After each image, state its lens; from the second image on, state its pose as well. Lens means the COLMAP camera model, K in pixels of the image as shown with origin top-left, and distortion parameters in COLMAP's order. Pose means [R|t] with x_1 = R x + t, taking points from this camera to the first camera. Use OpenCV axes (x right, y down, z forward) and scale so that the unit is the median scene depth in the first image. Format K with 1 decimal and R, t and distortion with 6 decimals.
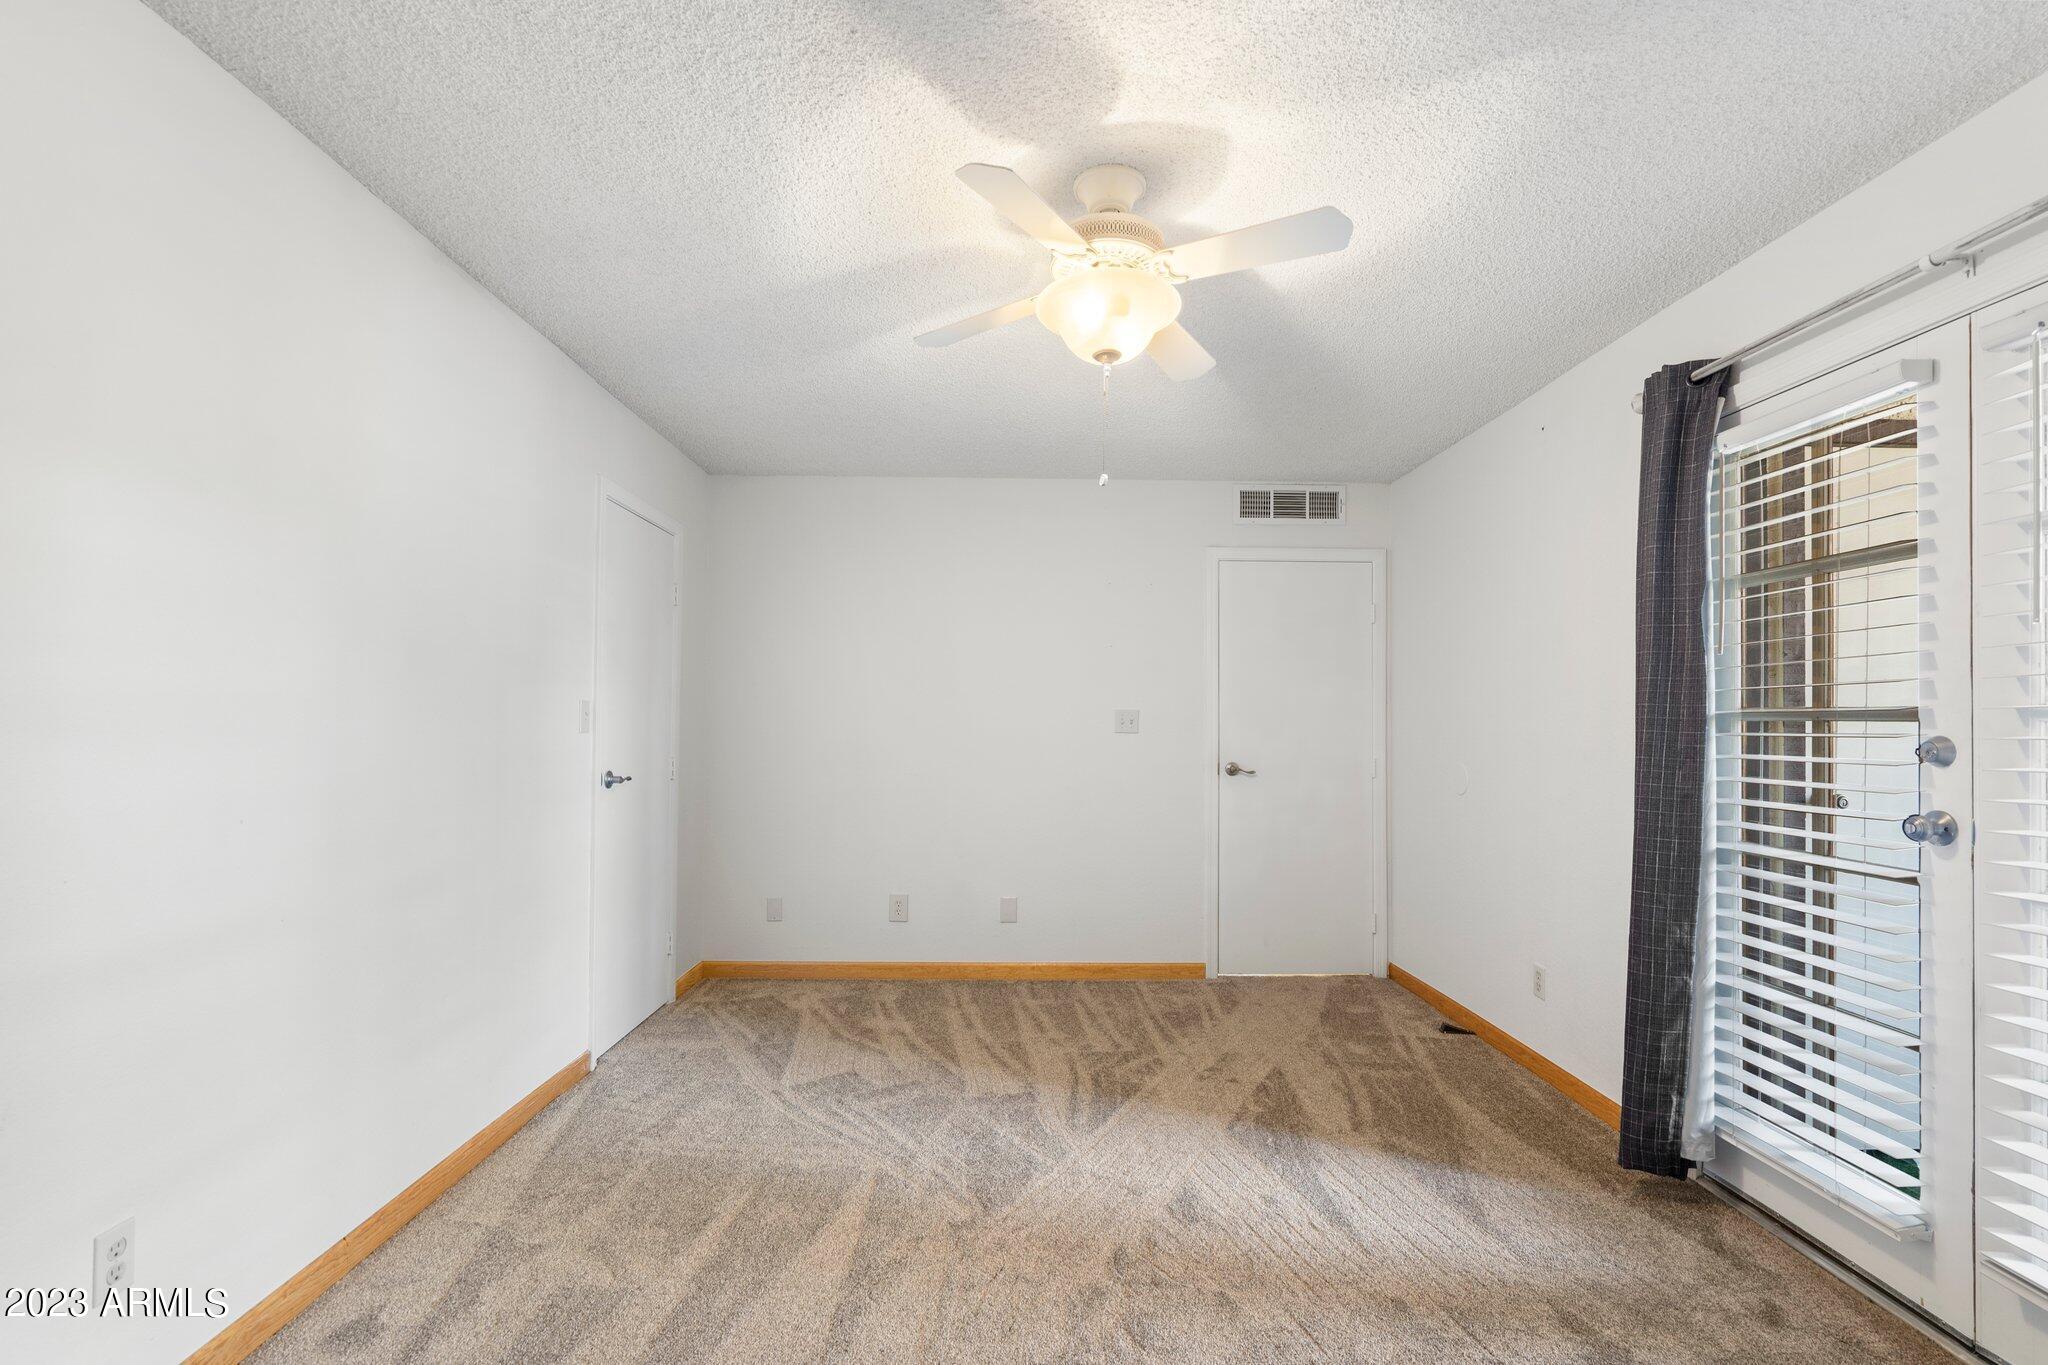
lens RADIAL K [[977.8, 0, 1029.2], [0, 977.8, 694.9], [0, 0, 1]] dist [-0.011555, 0.012506]
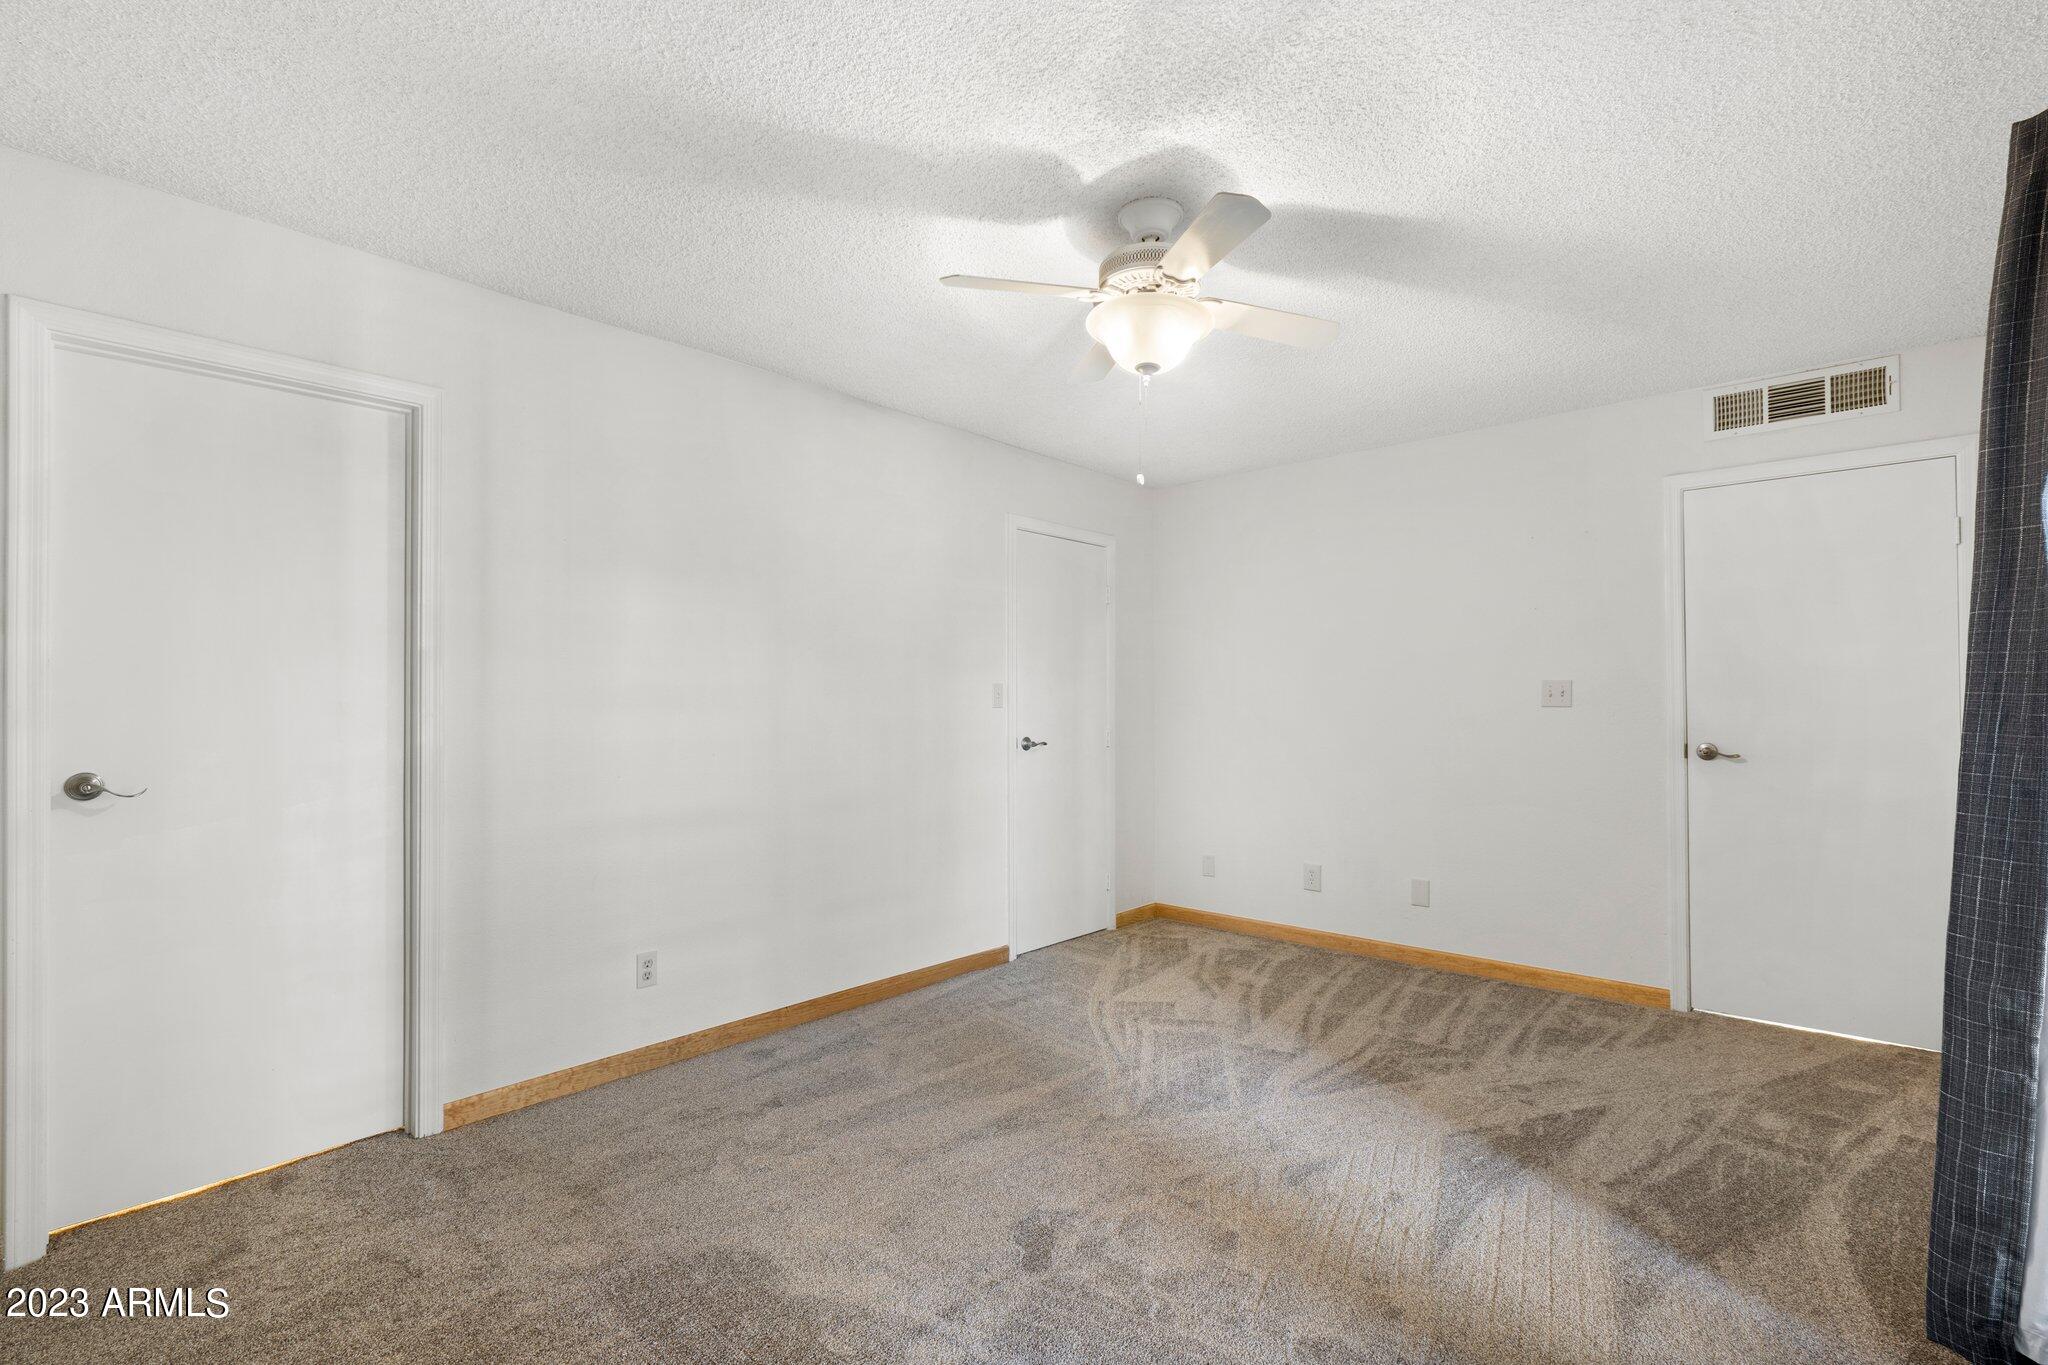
lens RADIAL K [[990.2, 0, 1021.7], [0, 990.2, 677.7], [0, 0, 1]] dist [0.003150, 0.000475]
pose [[0.709023, -0.027093, -0.704665, 0.502289], [0.027926, 0.999557, -0.010332, 0.011584], [0.704632, -0.012353, 0.709465, 0.053415]]
